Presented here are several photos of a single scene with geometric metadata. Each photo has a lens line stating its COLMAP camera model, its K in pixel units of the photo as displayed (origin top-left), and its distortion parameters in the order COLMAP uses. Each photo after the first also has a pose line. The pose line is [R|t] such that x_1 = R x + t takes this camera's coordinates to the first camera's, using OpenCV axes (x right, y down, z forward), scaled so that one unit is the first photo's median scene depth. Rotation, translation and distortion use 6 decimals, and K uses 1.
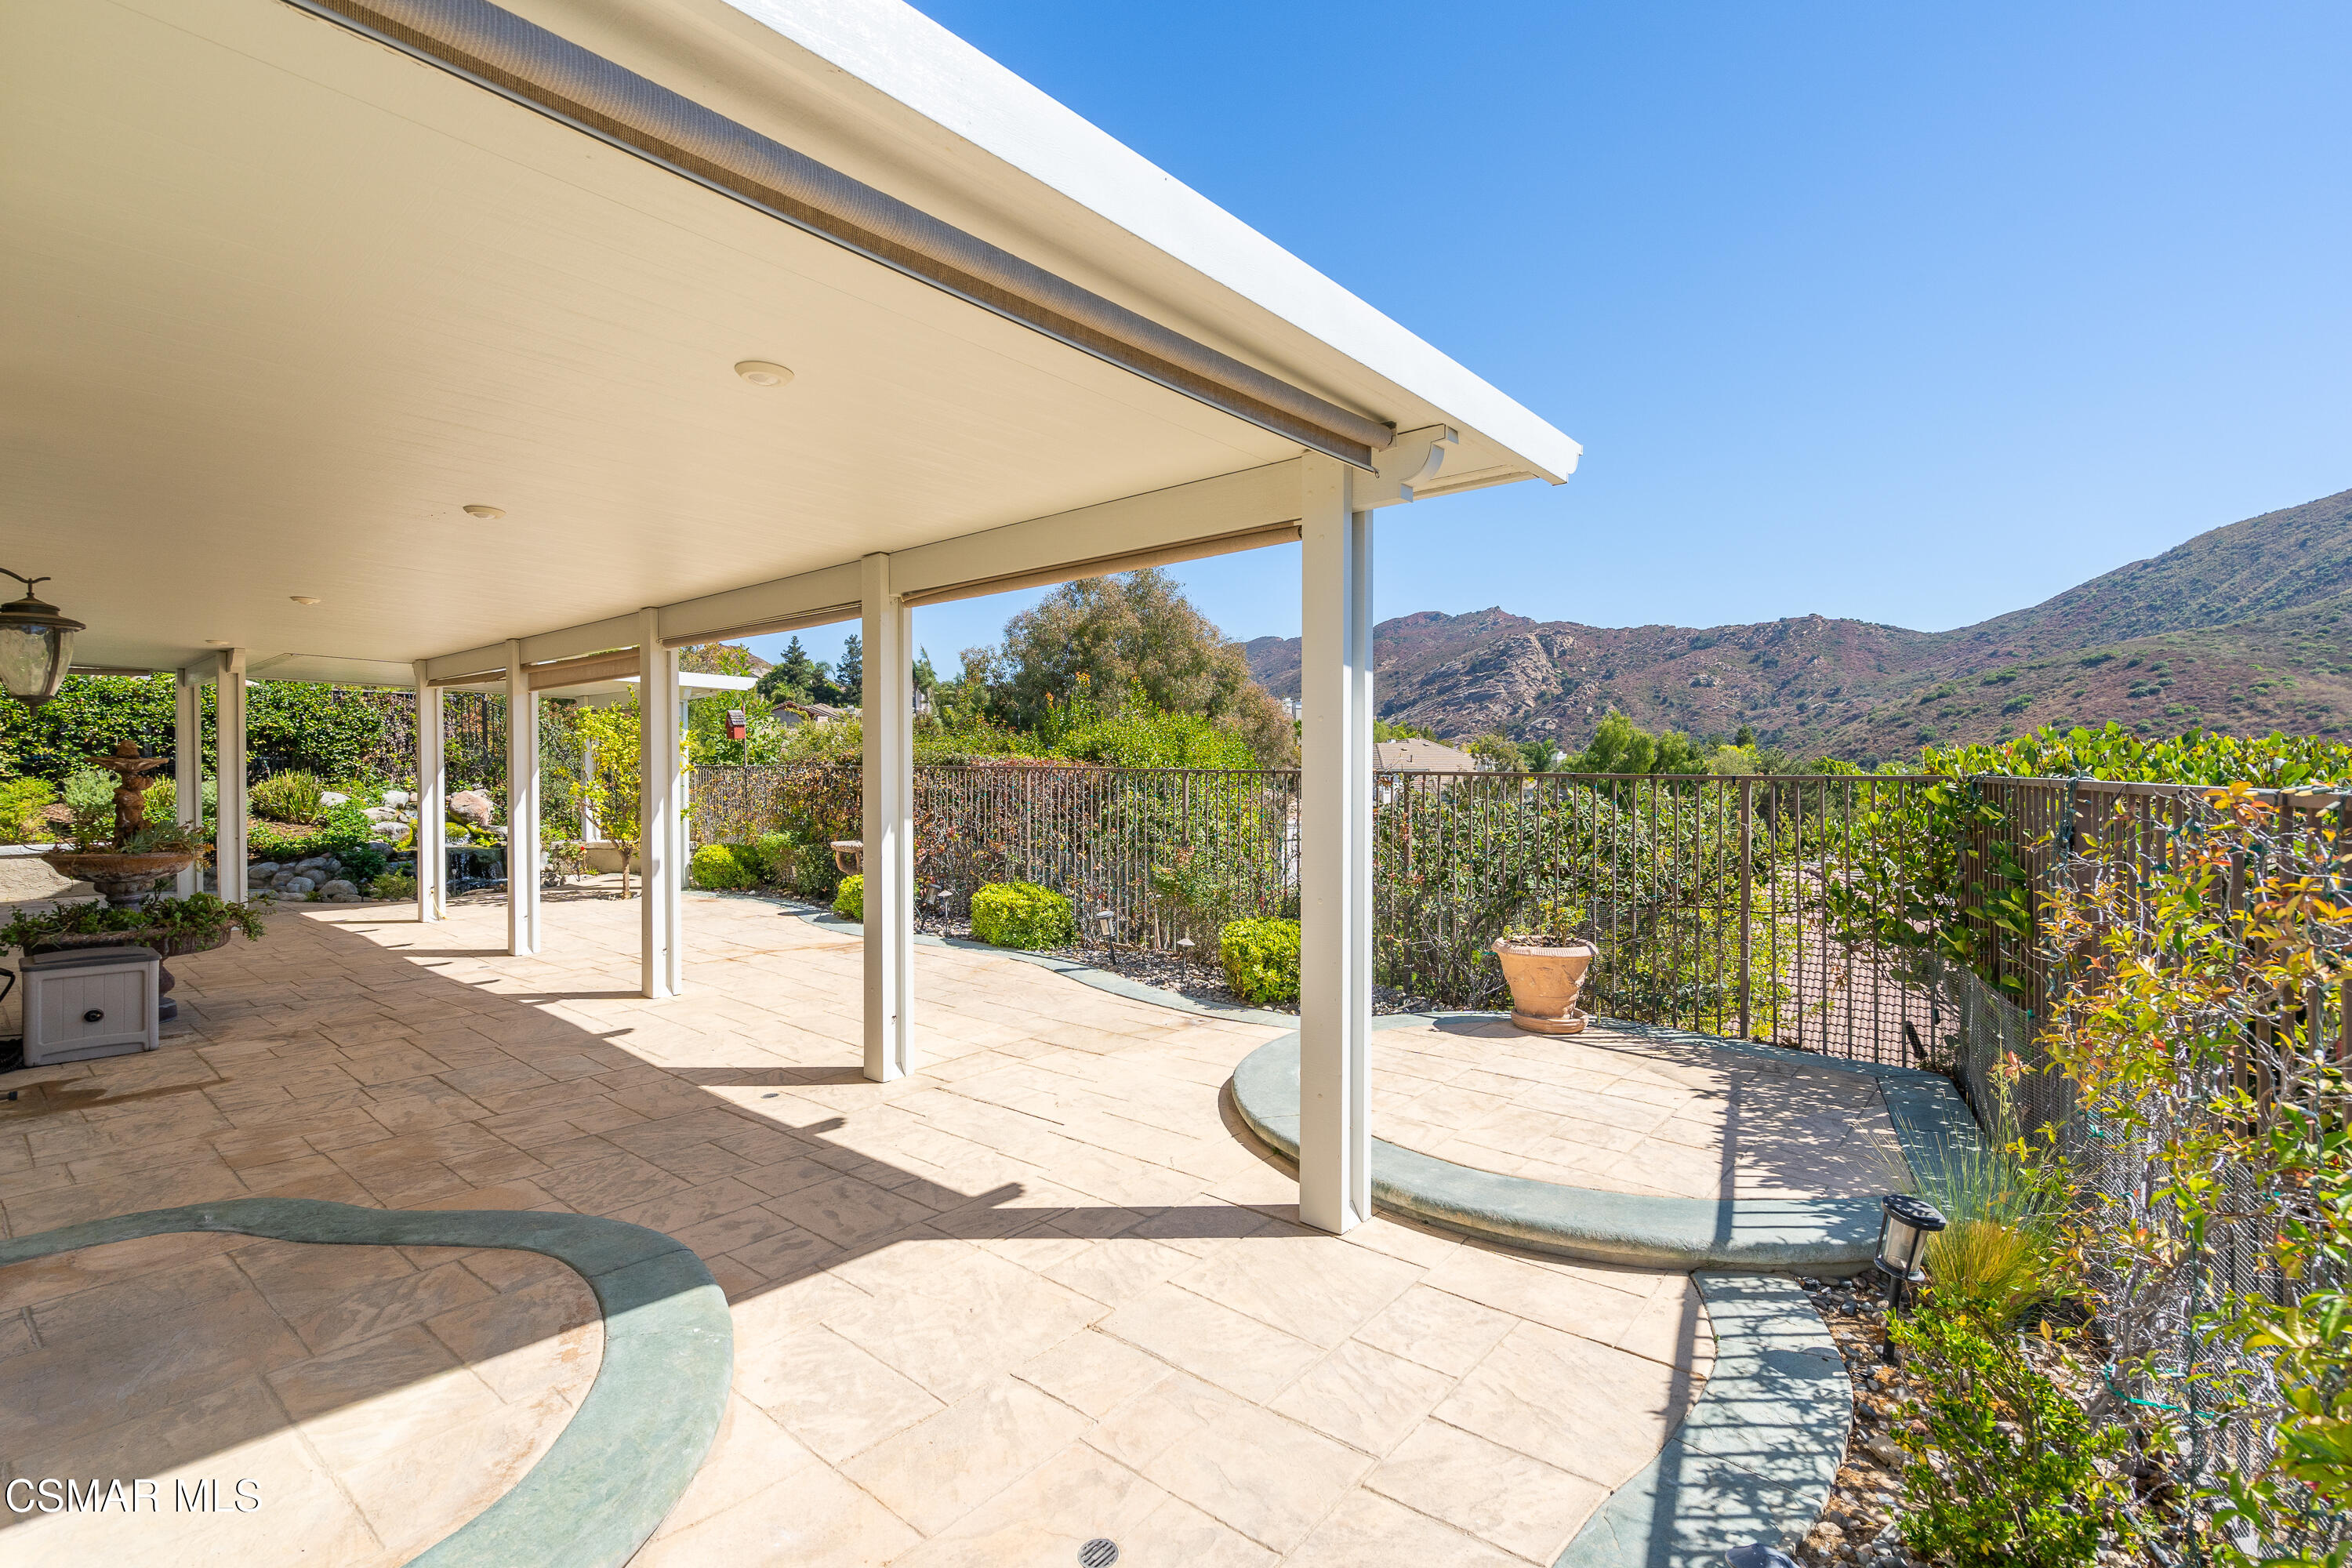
lens RADIAL K [[1066.9, 0, 1176.0], [0, 1066.9, 784.0], [0, 0, 1]] dist [-0.001275, 0.001246]
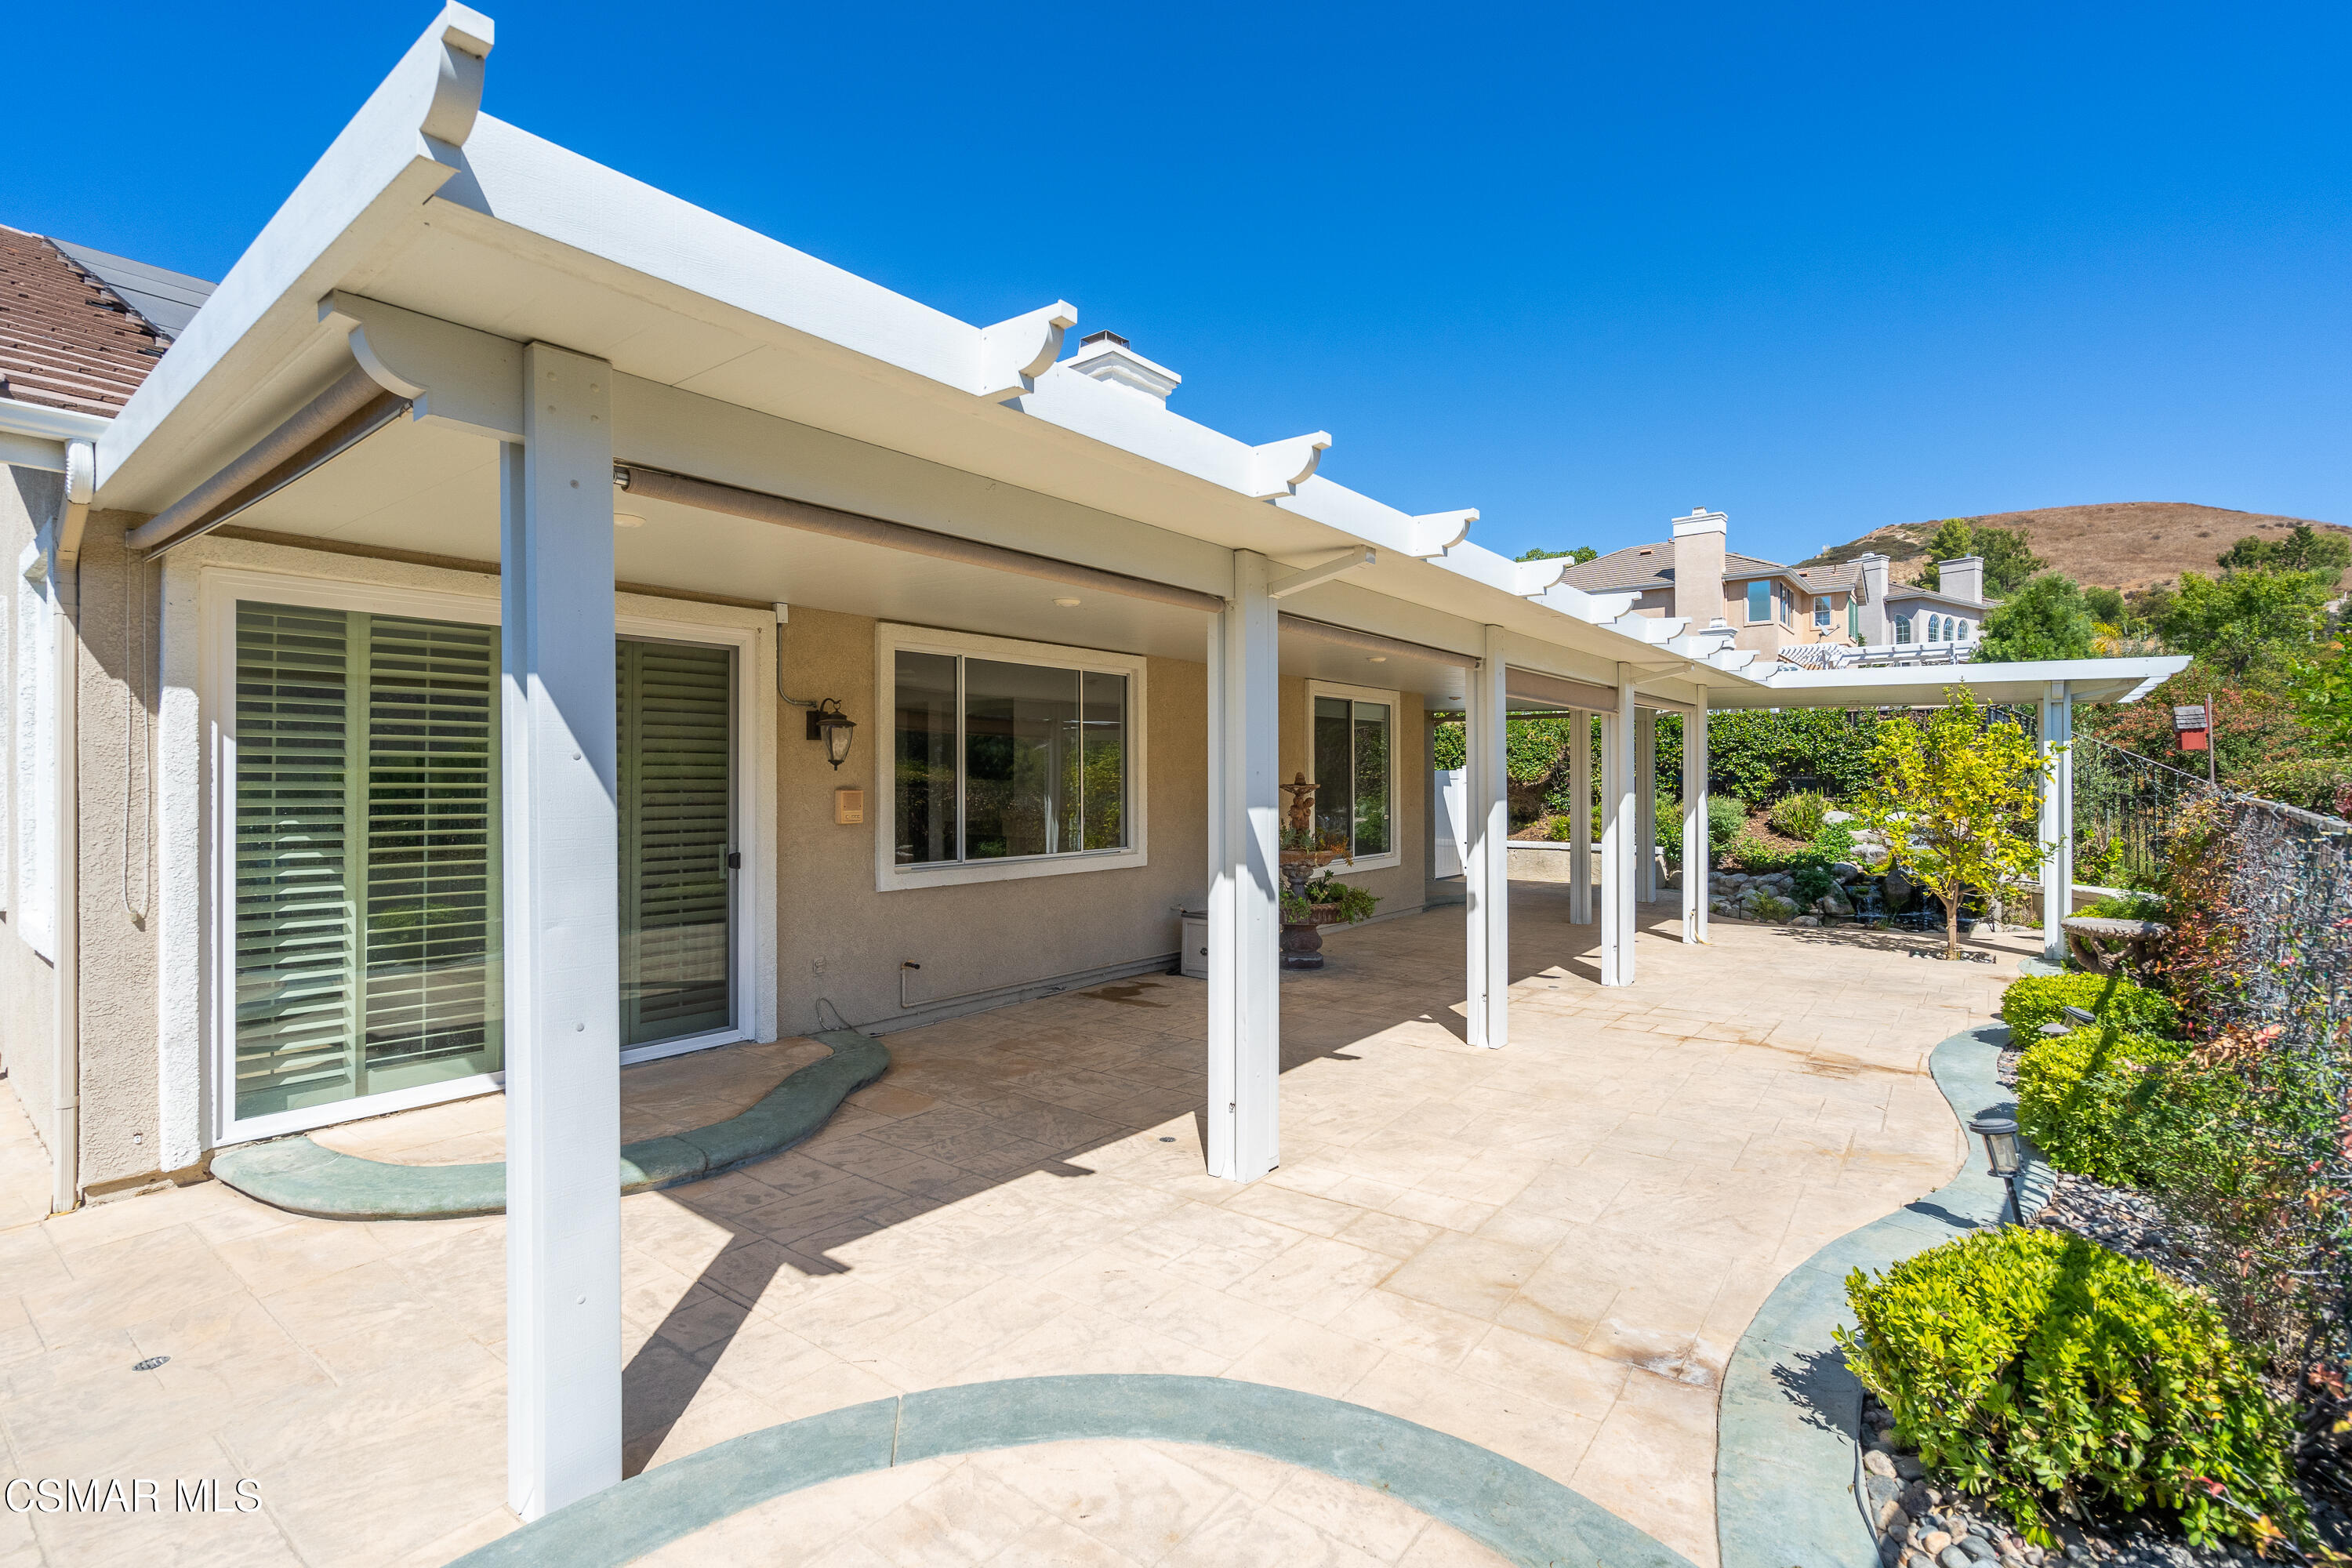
lens RADIAL K [[1066.9, 0, 1176.0], [0, 1066.9, 784.0], [0, 0, 1]] dist [-0.001275, 0.001246]
pose [[0.046874, 0.004915, -0.998889, 0.536800], [-0.016829, 0.999850, 0.004130, -0.033743], [0.998759, 0.016617, 0.046950, 0.863194]]
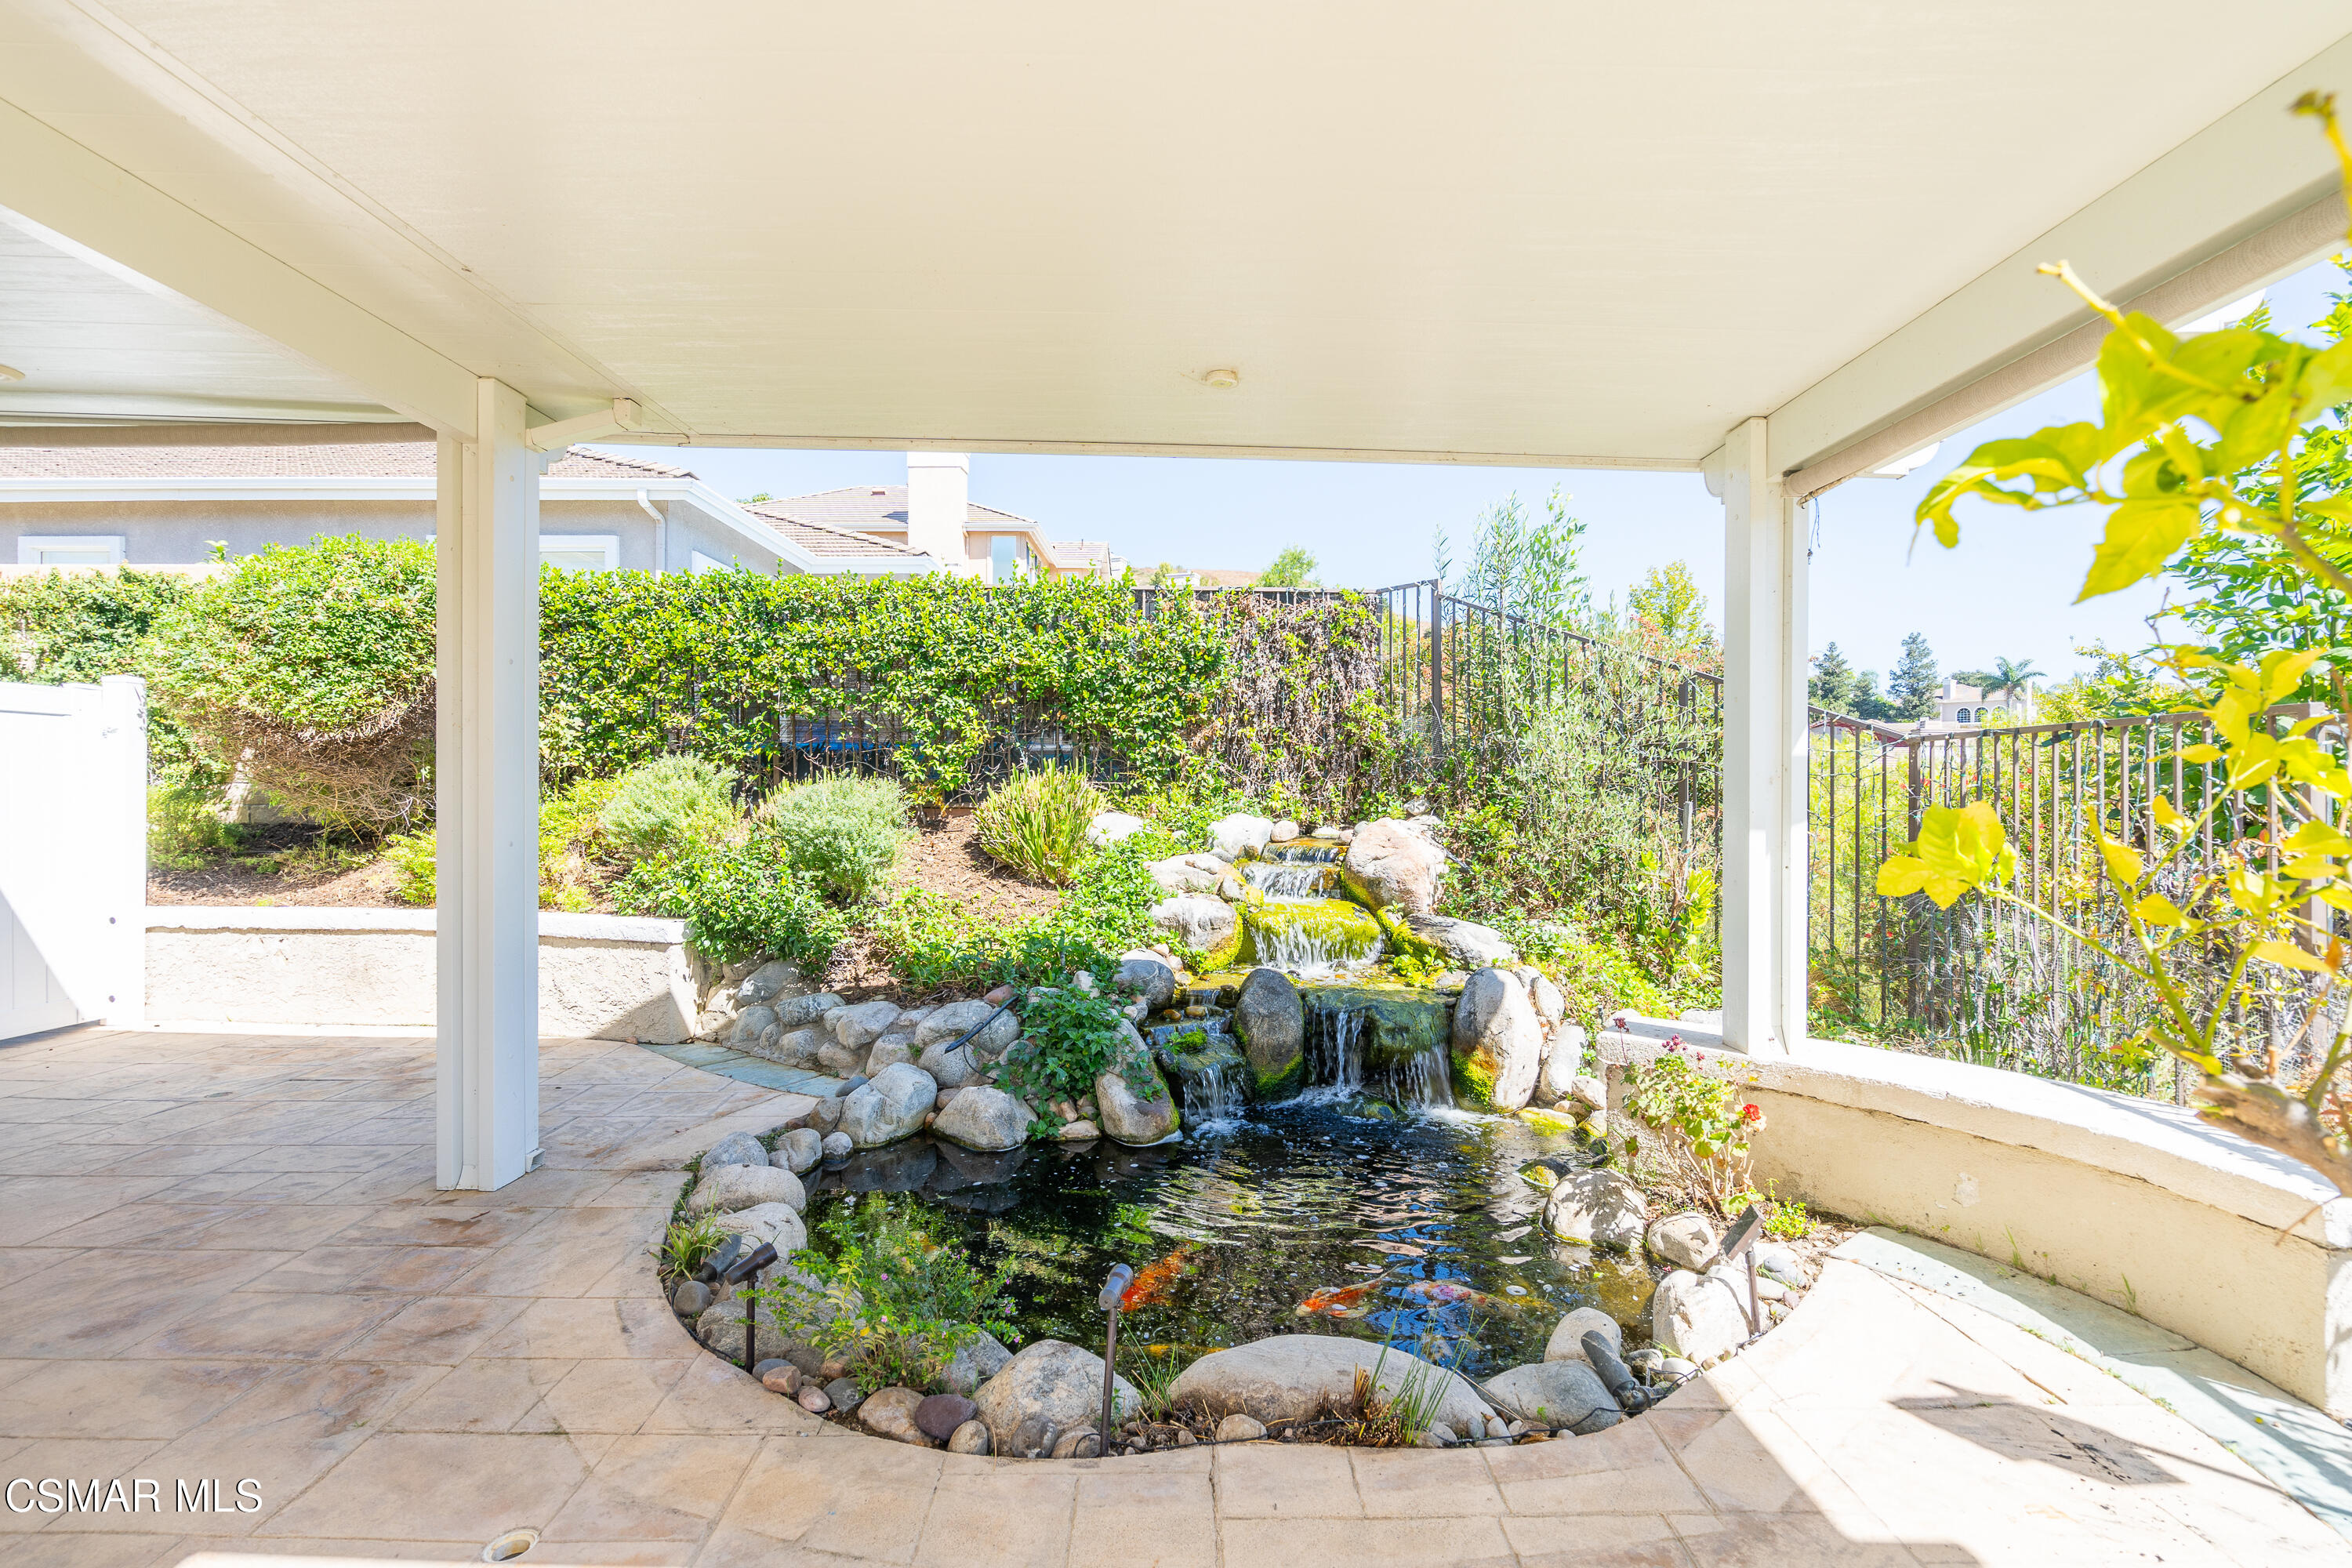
lens RADIAL K [[1078.4, 0, 1176.0], [0, 1078.4, 784.0], [0, 0, 1]] dist [-0.002696, -0.000603]
pose [[0.641959, 0.001132, -0.766739, -1.203449], [-0.023496, 0.999558, -0.018197, 0.007444], [0.766379, 0.029697, 0.641702, 2.002903]]
